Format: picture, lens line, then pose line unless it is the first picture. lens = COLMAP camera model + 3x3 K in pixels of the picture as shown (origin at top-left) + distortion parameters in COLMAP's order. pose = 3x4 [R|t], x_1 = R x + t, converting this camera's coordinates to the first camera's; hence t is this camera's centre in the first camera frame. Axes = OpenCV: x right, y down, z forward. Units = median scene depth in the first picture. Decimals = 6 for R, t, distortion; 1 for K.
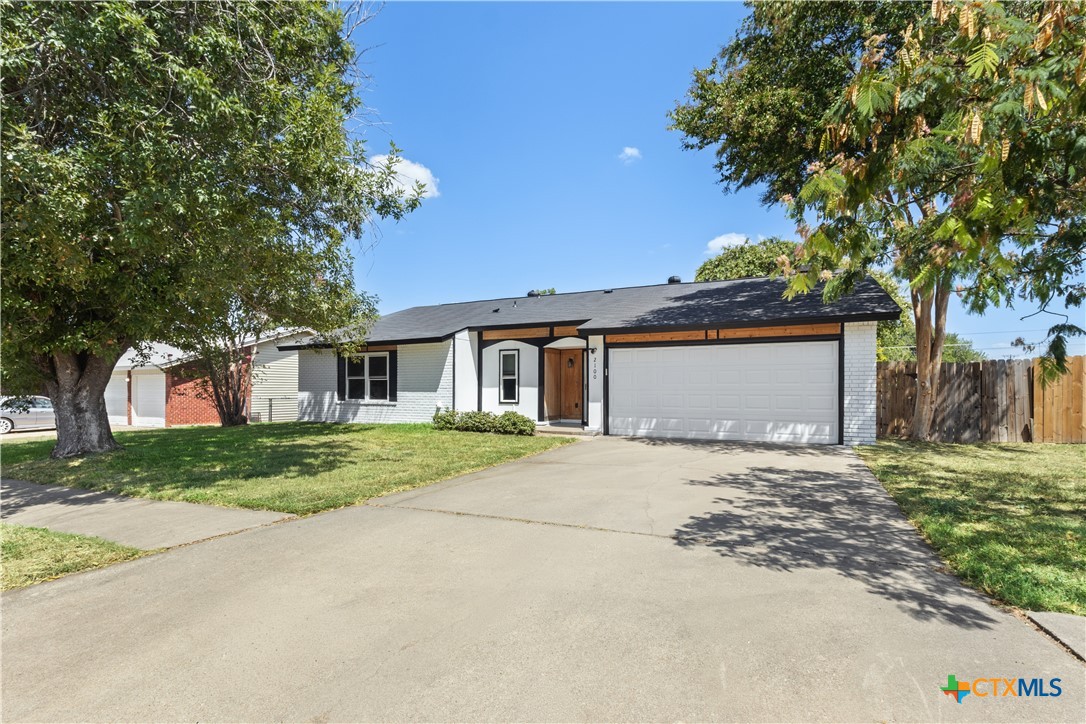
lens RADIAL K [[511.1, 0, 541.6], [0, 511.1, 353.7], [0, 0, 1]] dist [0.001921, 0.000721]
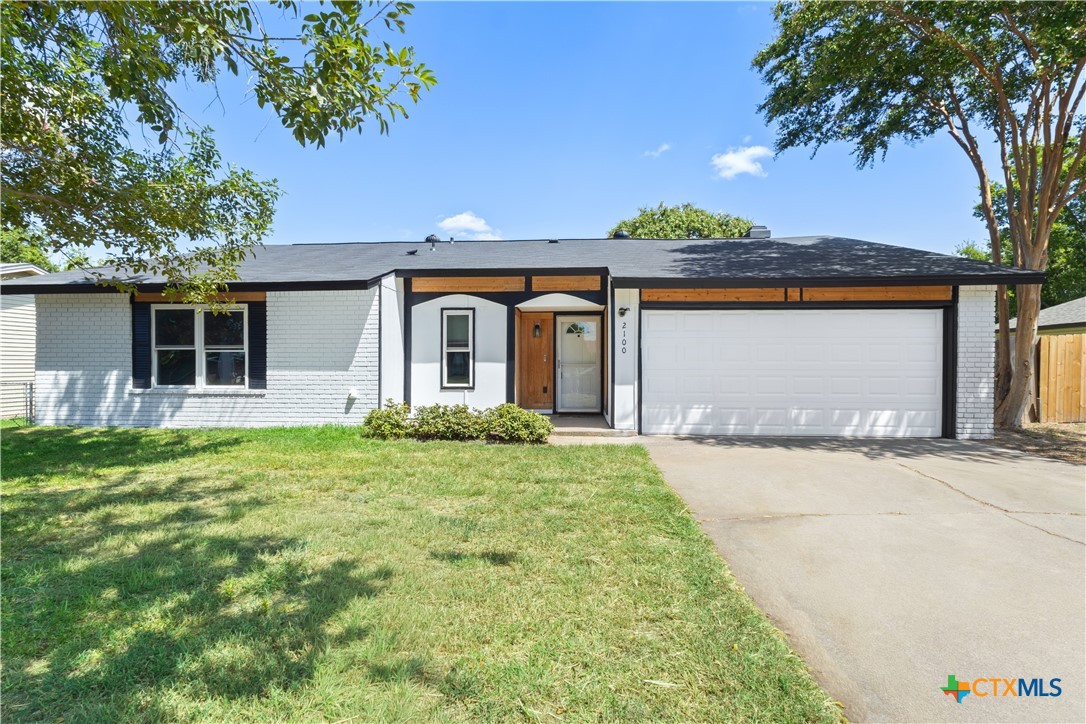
lens RADIAL K [[511.1, 0, 541.6], [0, 511.1, 353.7], [0, 0, 1]] dist [0.001921, 0.000721]
pose [[0.927413, 0.008972, 0.373931, -0.213306], [-0.027550, 0.998635, 0.044366, 0.018906], [-0.373023, -0.051448, 0.926395, 0.344036]]
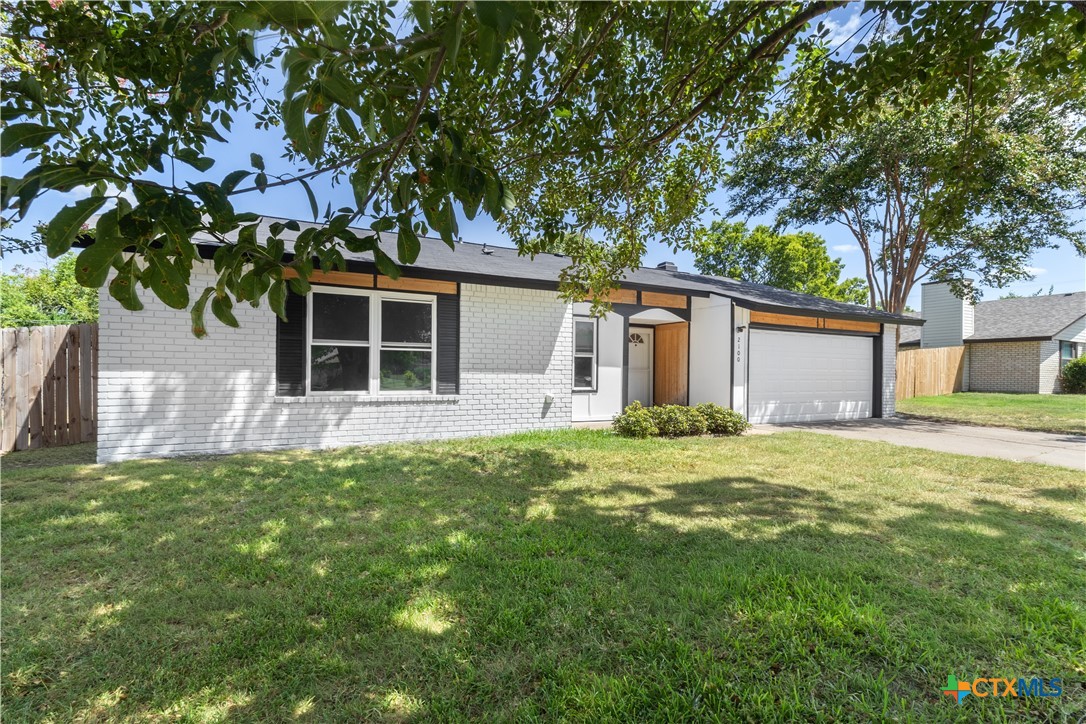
lens RADIAL K [[511.1, 0, 541.6], [0, 511.1, 353.7], [0, 0, 1]] dist [0.001921, 0.000721]
pose [[0.590352, 0.036241, 0.806332, -0.666689], [-0.066941, 0.997748, 0.004166, 0.046196], [-0.804365, -0.056436, 0.591449, 0.639499]]
